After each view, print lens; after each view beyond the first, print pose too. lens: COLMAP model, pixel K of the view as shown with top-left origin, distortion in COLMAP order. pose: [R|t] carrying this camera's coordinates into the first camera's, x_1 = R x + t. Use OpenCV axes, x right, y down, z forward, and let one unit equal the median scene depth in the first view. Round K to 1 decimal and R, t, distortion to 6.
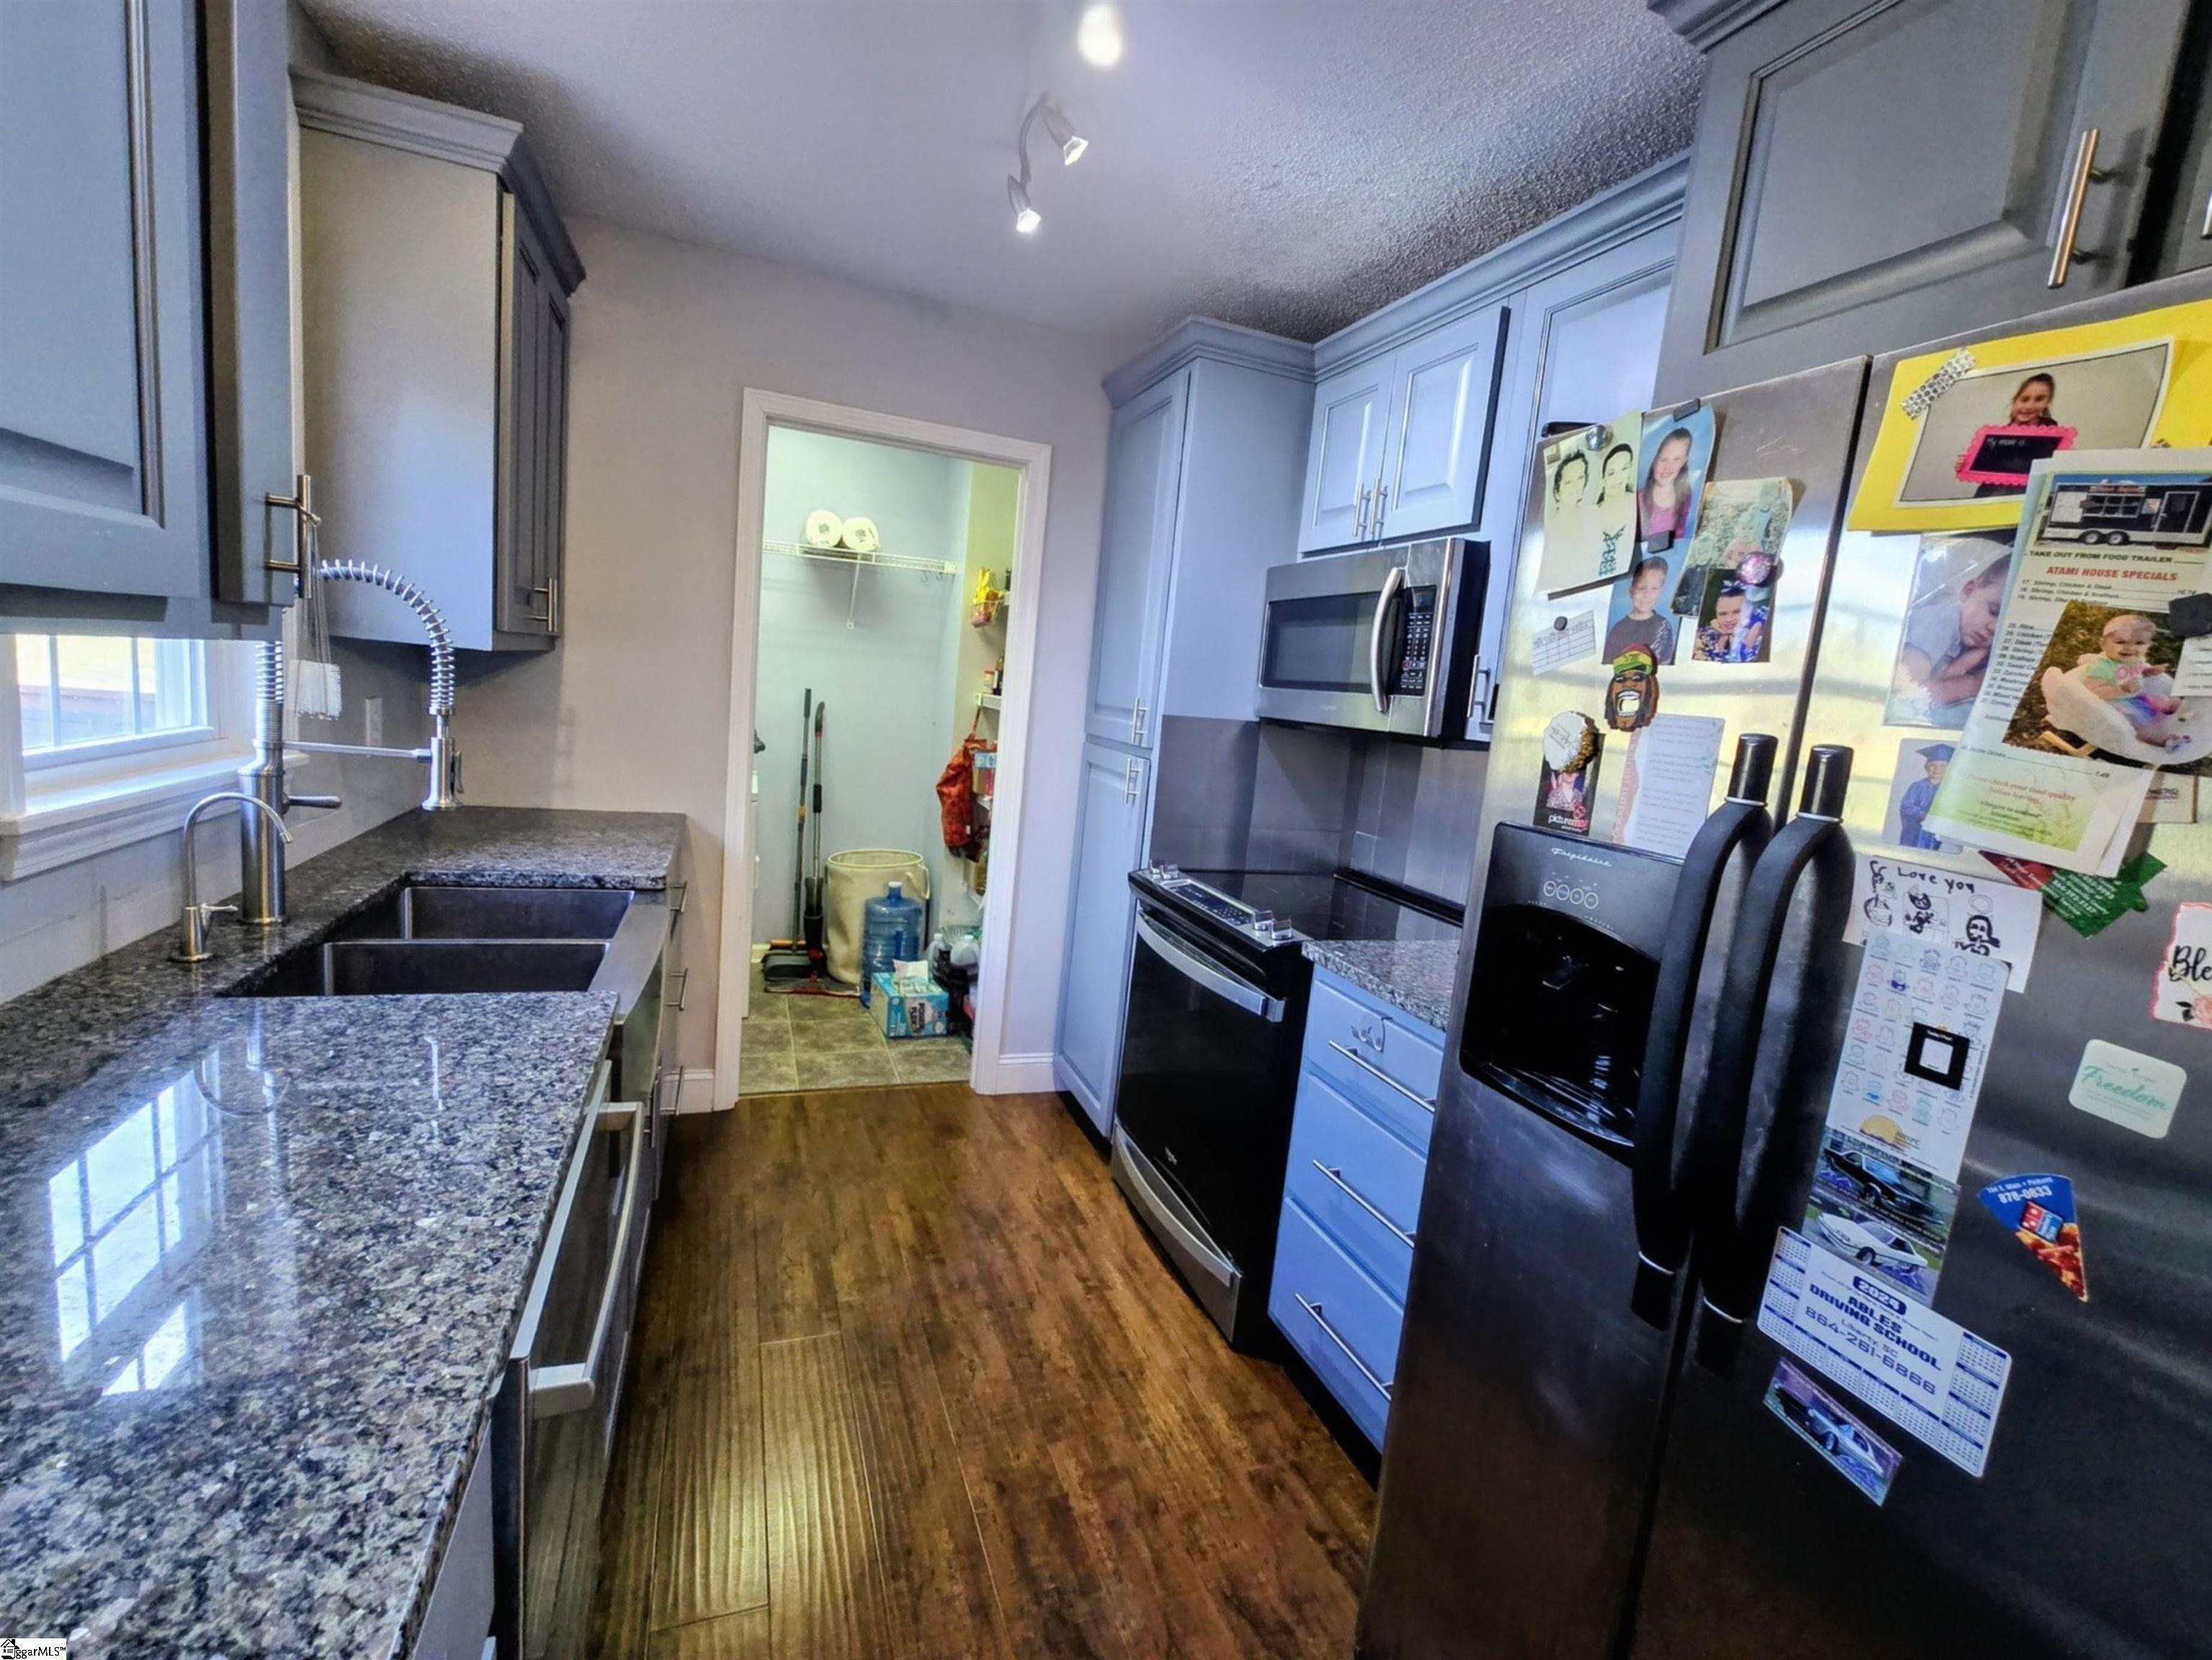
lens RADIAL K [[1011.1, 0, 1106.0], [0, 1011.1, 830.0], [0, 0, 1]] dist [-0.002436, -0.000003]
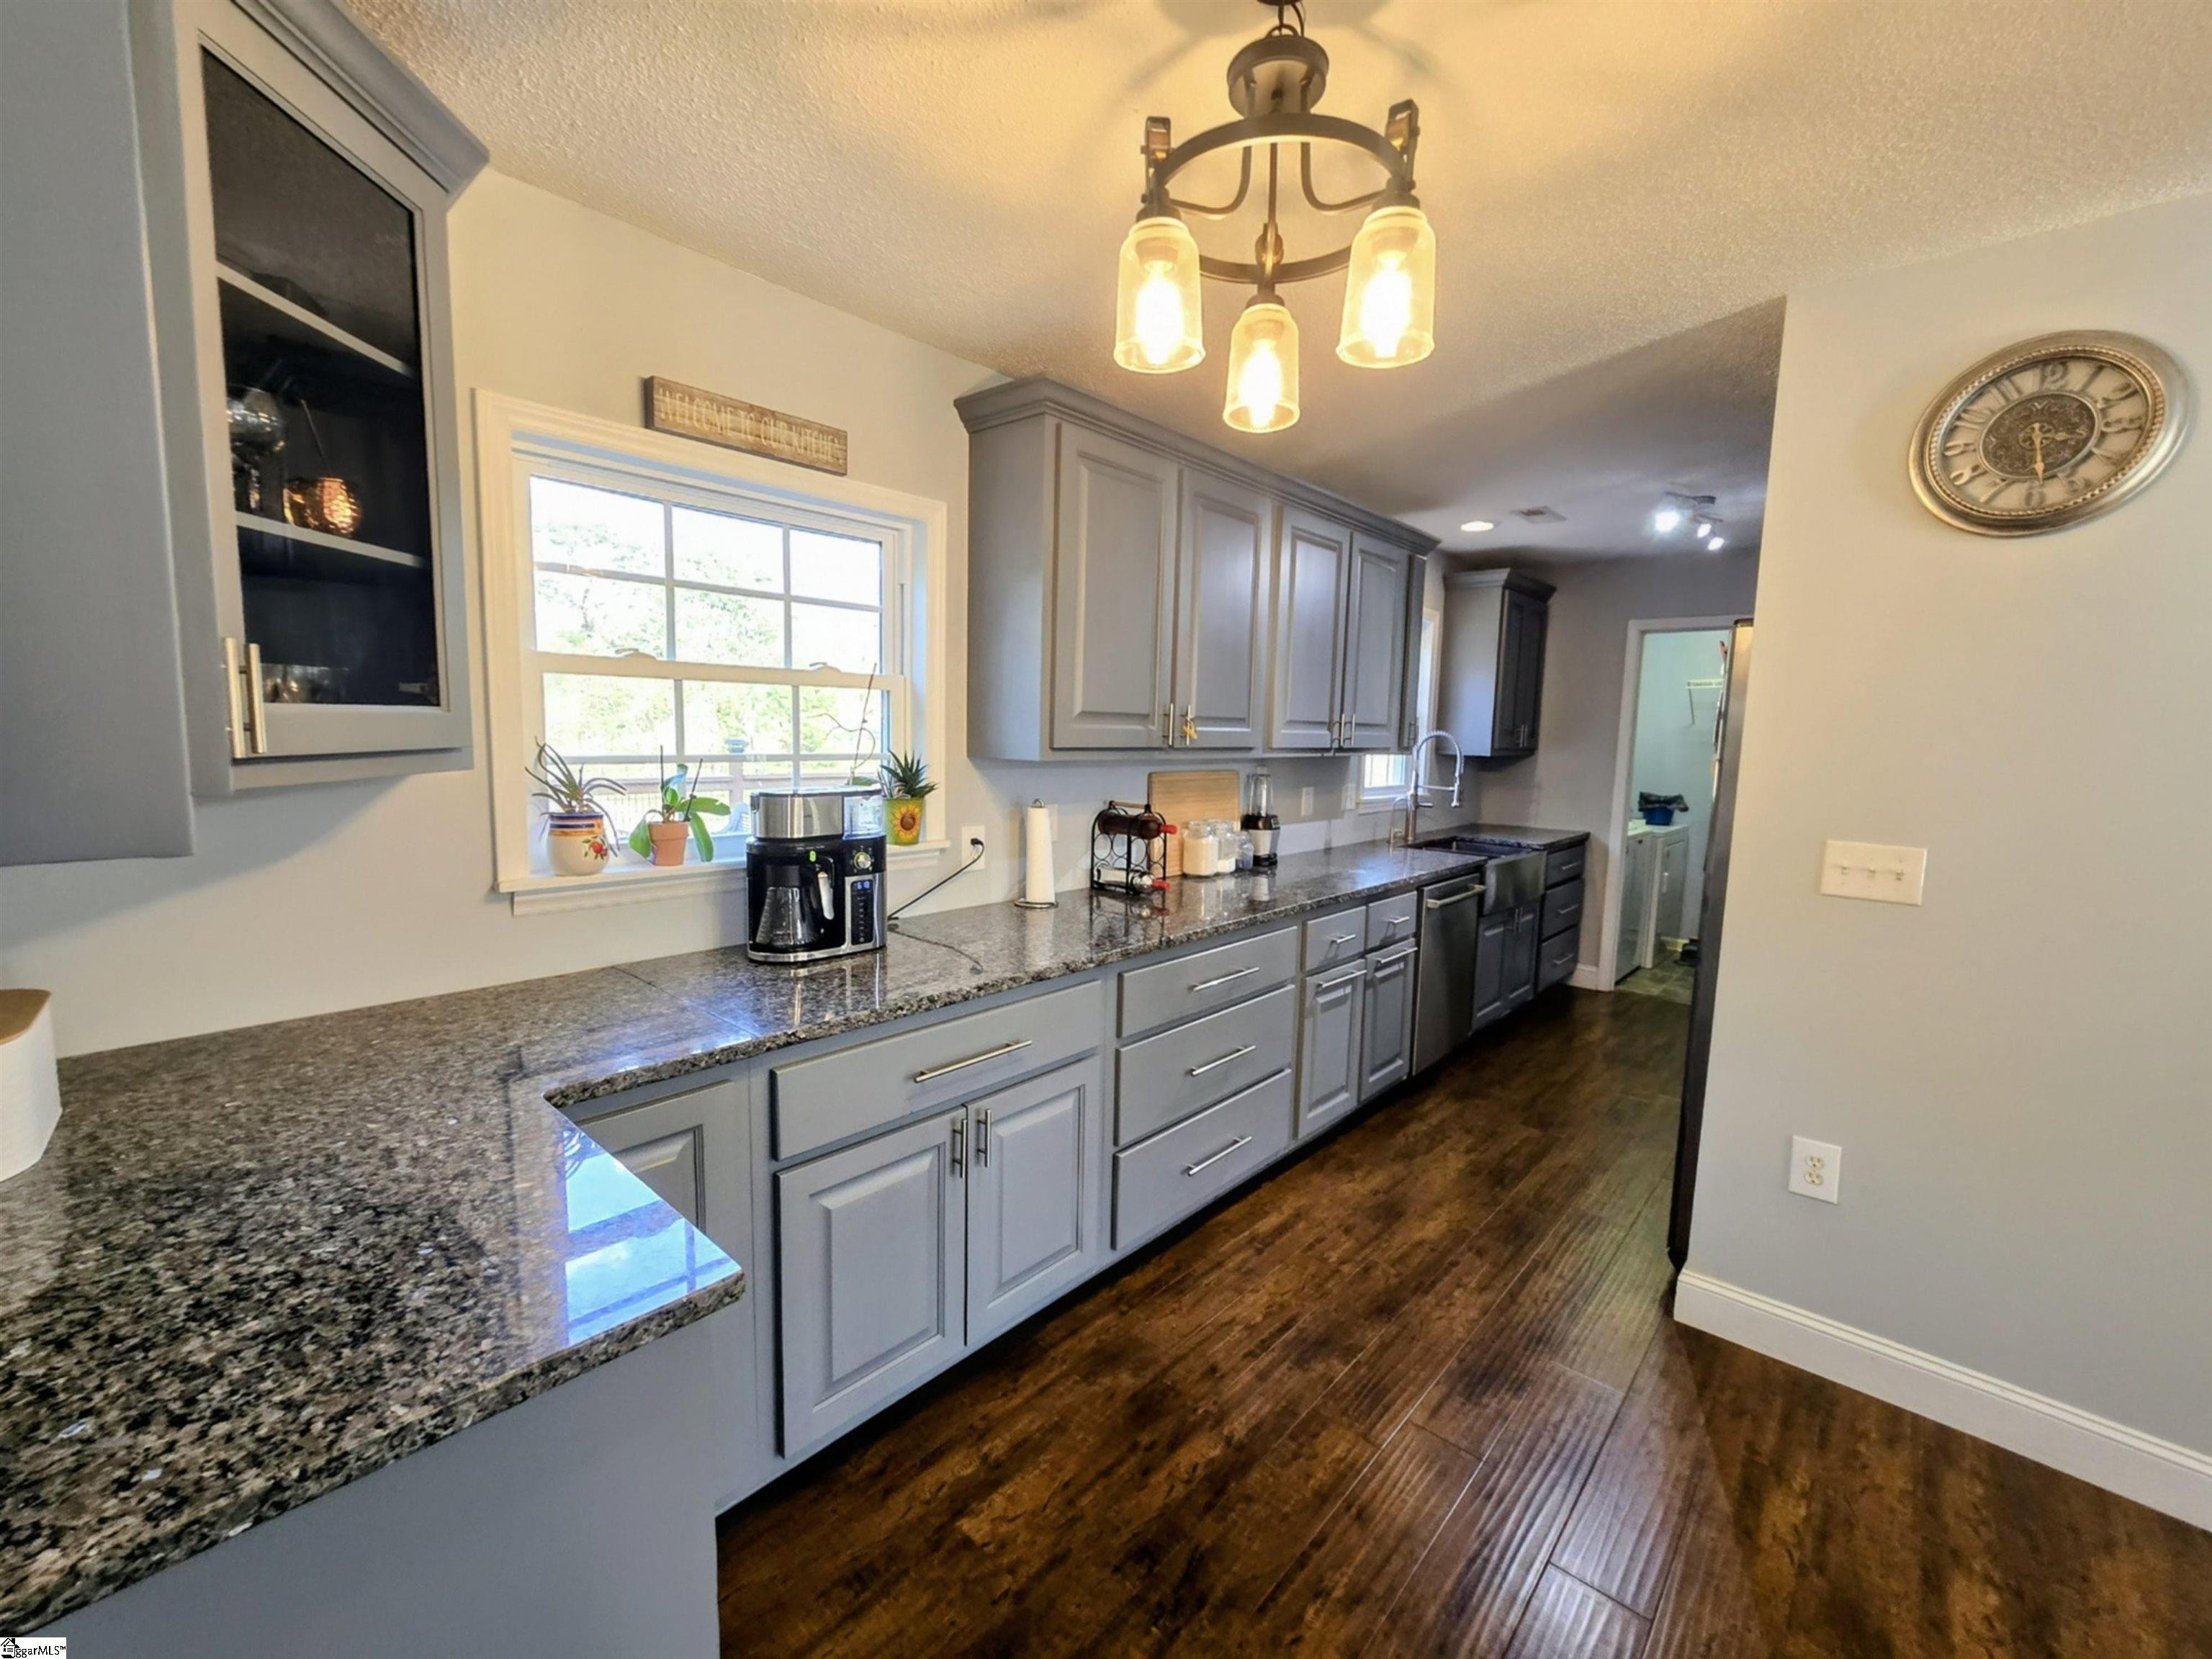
lens RADIAL K [[948.2, 0, 1121.7], [0, 948.2, 828.1], [0, 0, 1]] dist [-0.001495, 0.000359]
pose [[0.496689, 0.016547, -0.867771, 1.330249], [-0.105948, 0.993497, -0.041697, 0.266506], [0.861438, 0.112649, 0.495212, -1.293395]]
